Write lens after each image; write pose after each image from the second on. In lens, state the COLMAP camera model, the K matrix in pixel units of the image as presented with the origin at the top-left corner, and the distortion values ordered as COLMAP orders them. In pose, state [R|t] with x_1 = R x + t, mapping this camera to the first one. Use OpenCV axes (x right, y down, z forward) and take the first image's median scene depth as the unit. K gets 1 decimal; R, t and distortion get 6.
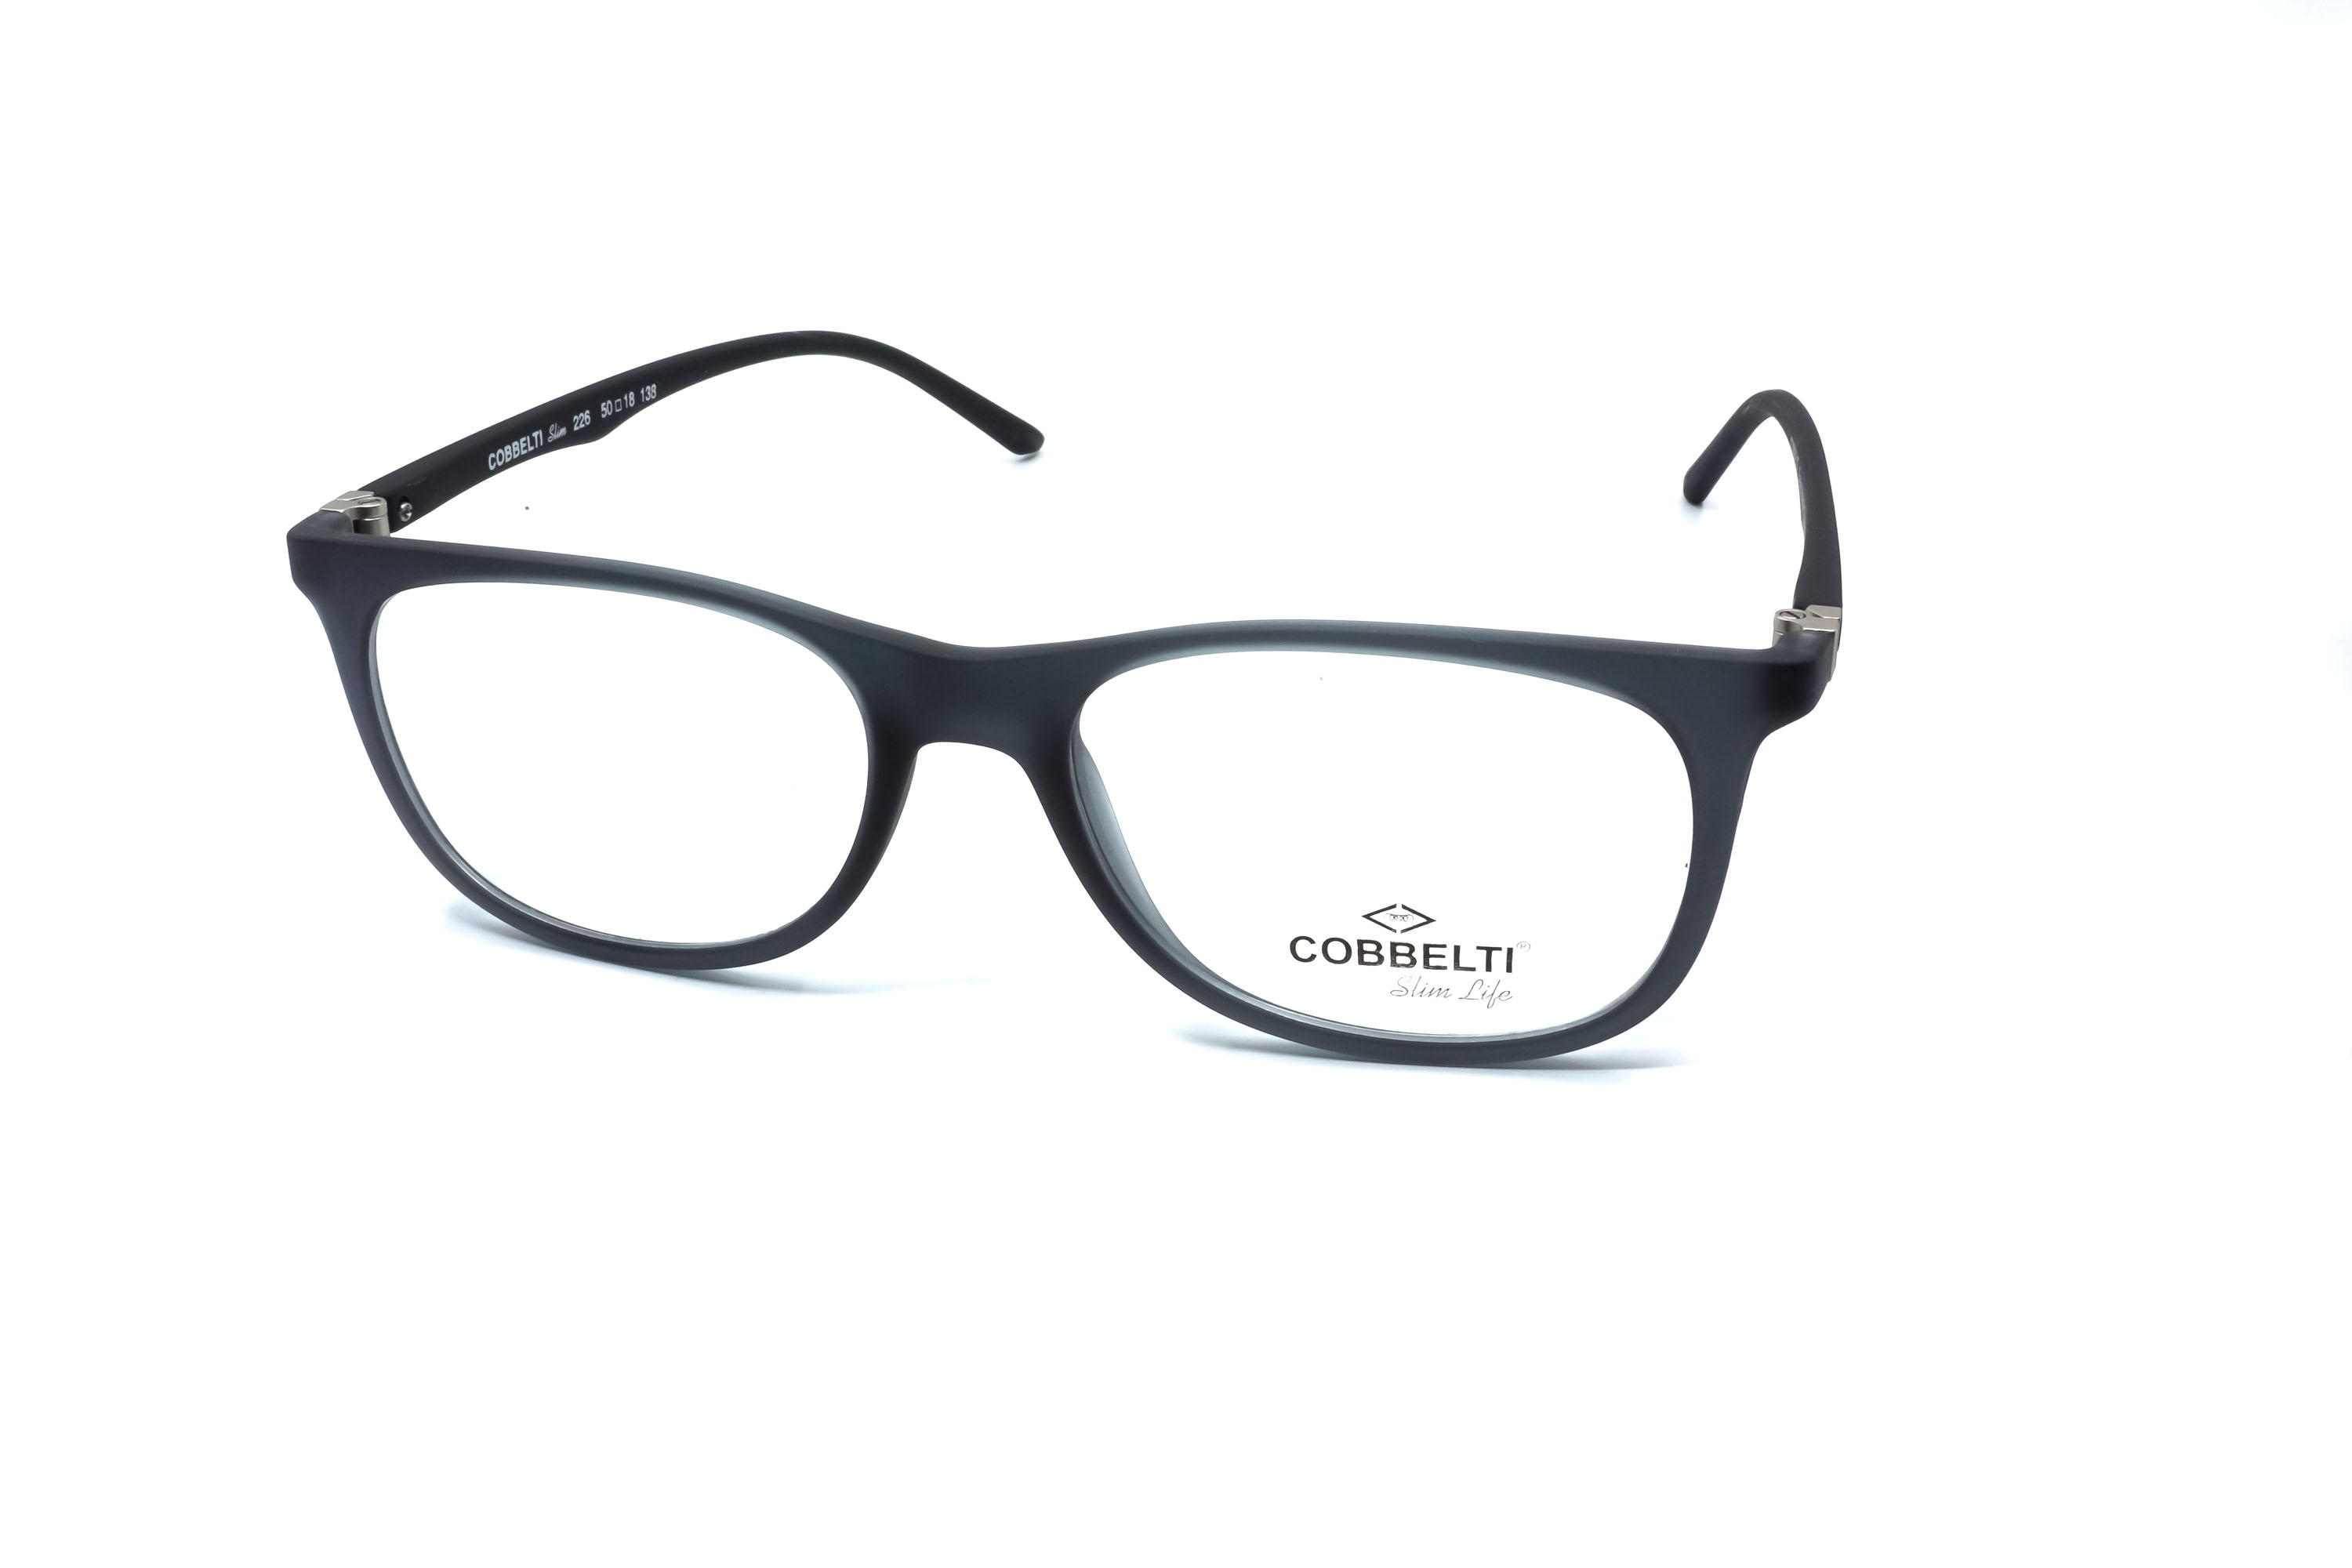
lens RADIAL K [[2561.5, 0, 1167.7], [0, 2561.5, 770.3], [0, 0, 1]] dist [0.020115, 0.000000]
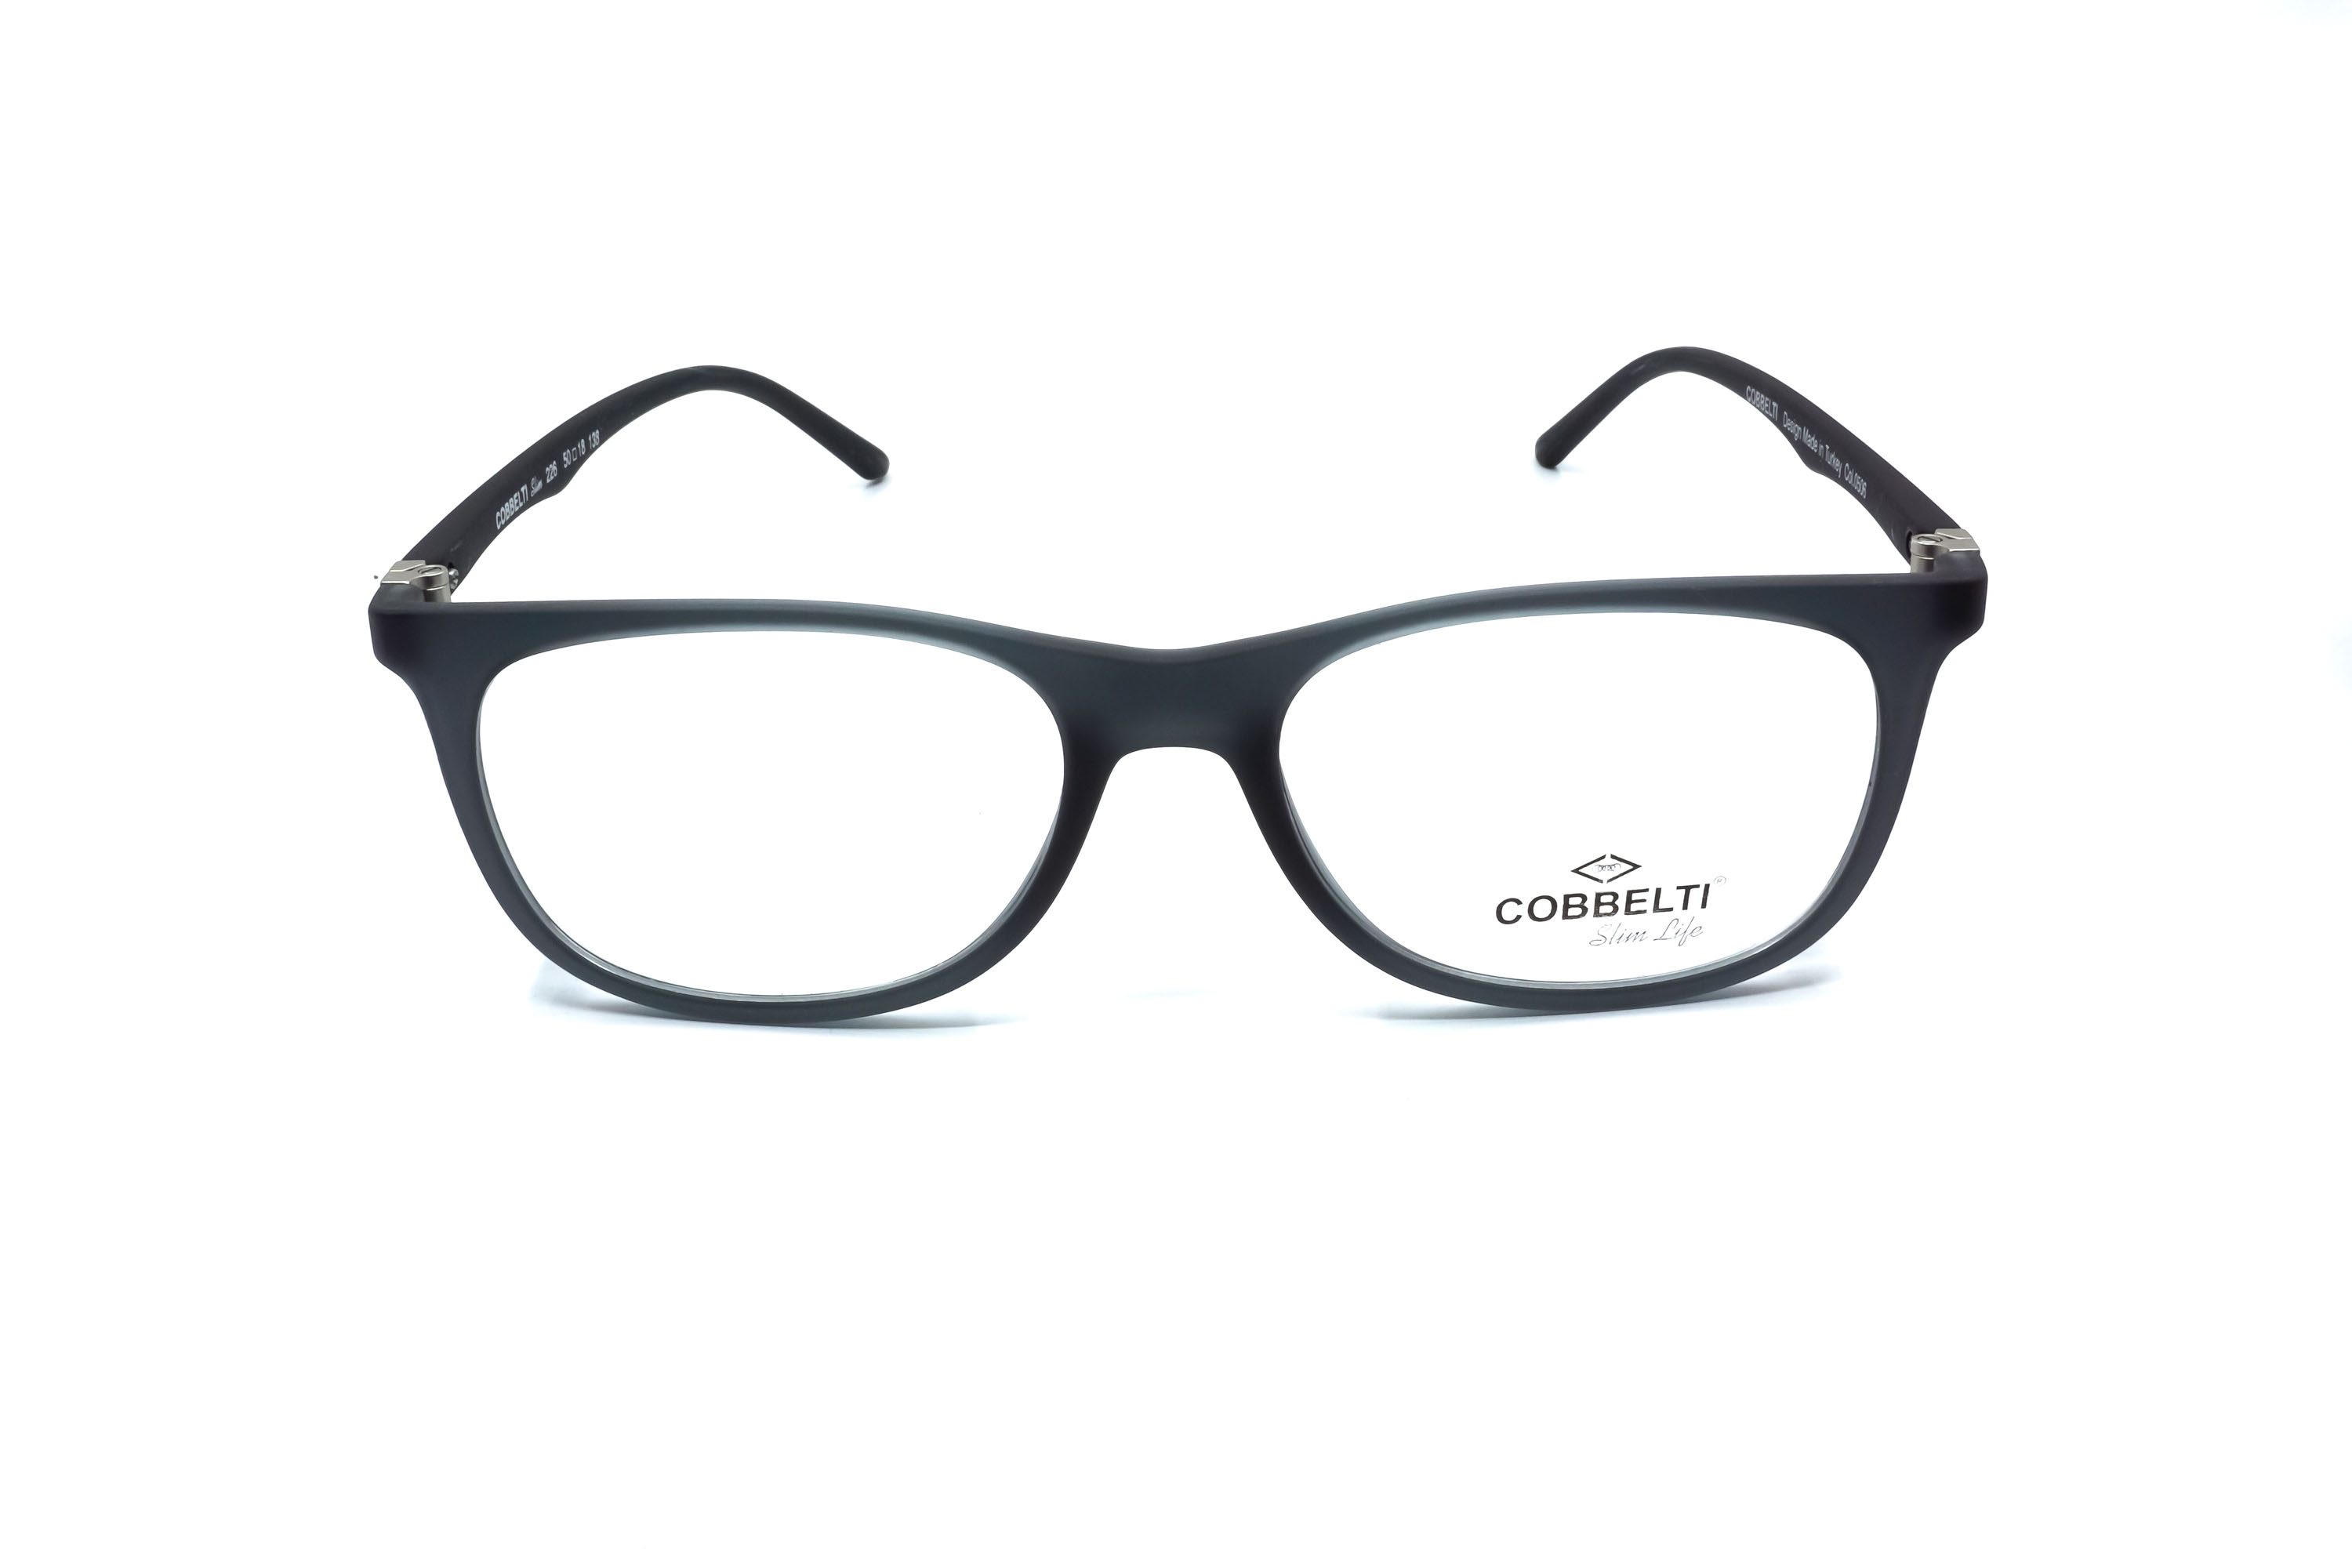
lens RADIAL K [[2561.5, 0, 1188.8], [0, 2561.5, 786.0], [0, 0, 1]] dist [0.020115, 0.000000]
pose [[0.968210, -0.114734, 0.222276, -0.292451], [0.115231, 0.993280, 0.010775, -0.005435], [-0.222018, 0.015181, 0.974924, 0.033414]]
